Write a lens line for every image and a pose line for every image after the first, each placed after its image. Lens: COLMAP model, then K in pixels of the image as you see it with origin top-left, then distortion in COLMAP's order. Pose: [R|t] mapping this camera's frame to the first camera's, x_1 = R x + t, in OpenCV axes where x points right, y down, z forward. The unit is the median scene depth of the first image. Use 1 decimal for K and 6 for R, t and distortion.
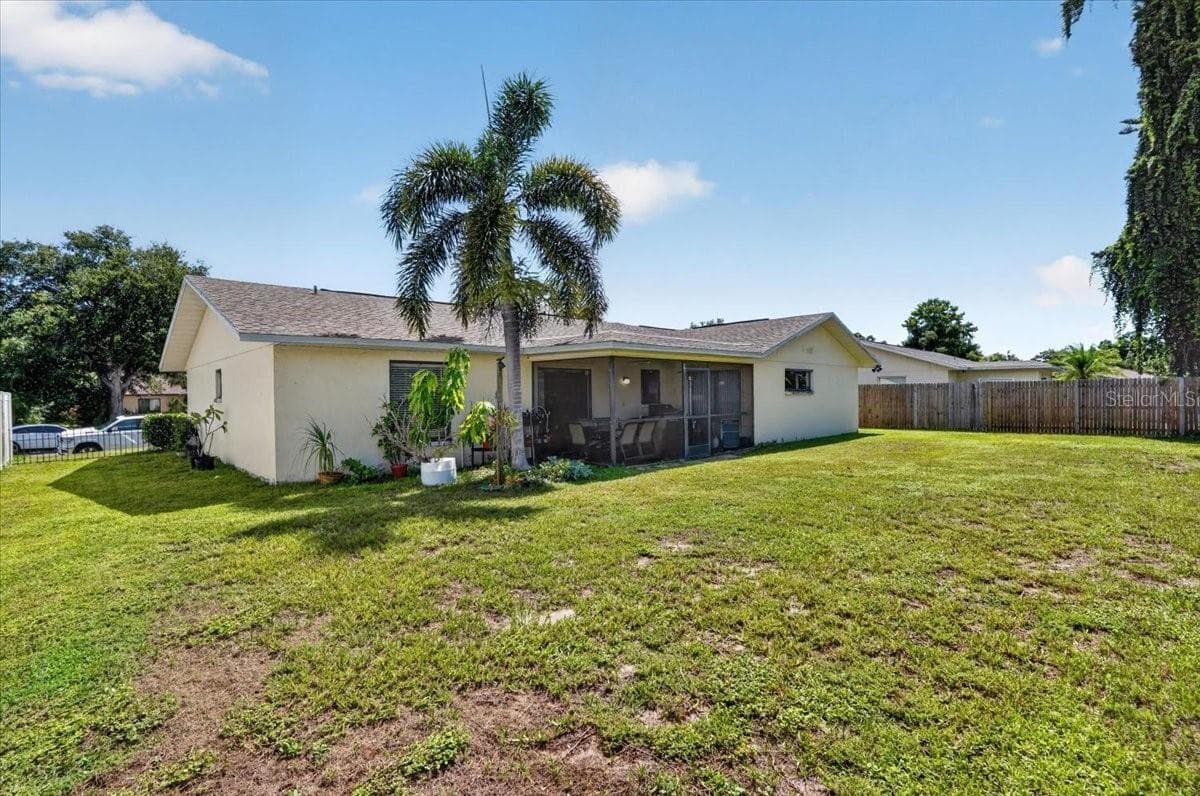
lens RADIAL K [[545.2, 0, 600.0], [0, 545.2, 398.0], [0, 0, 1]] dist [-0.032485, 0.000176]
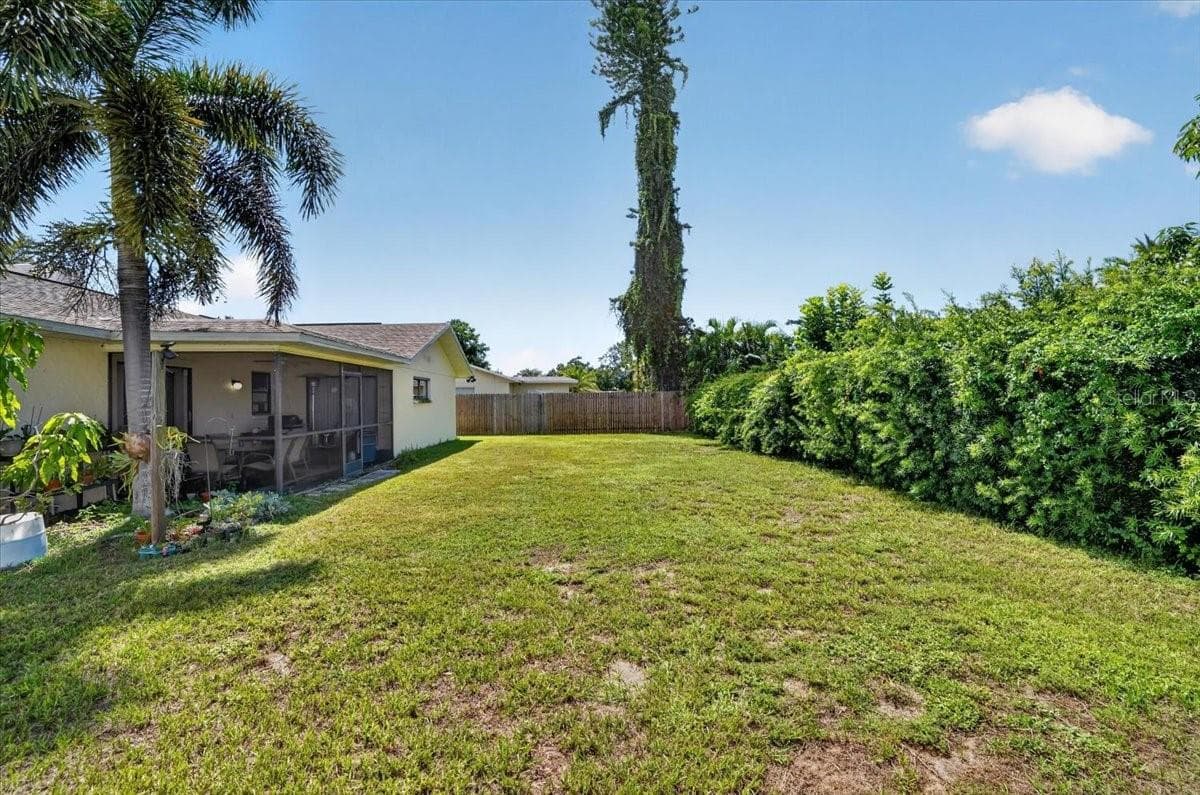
lens RADIAL K [[545.2, 0, 600.0], [0, 545.2, 397.5], [0, 0, 1]] dist [-0.032485, 0.000176]
pose [[0.673453, 0.008720, 0.739179, -0.132673], [0.005705, 0.999839, -0.016992, 0.001192], [-0.739208, 0.015660, 0.673295, 0.091247]]
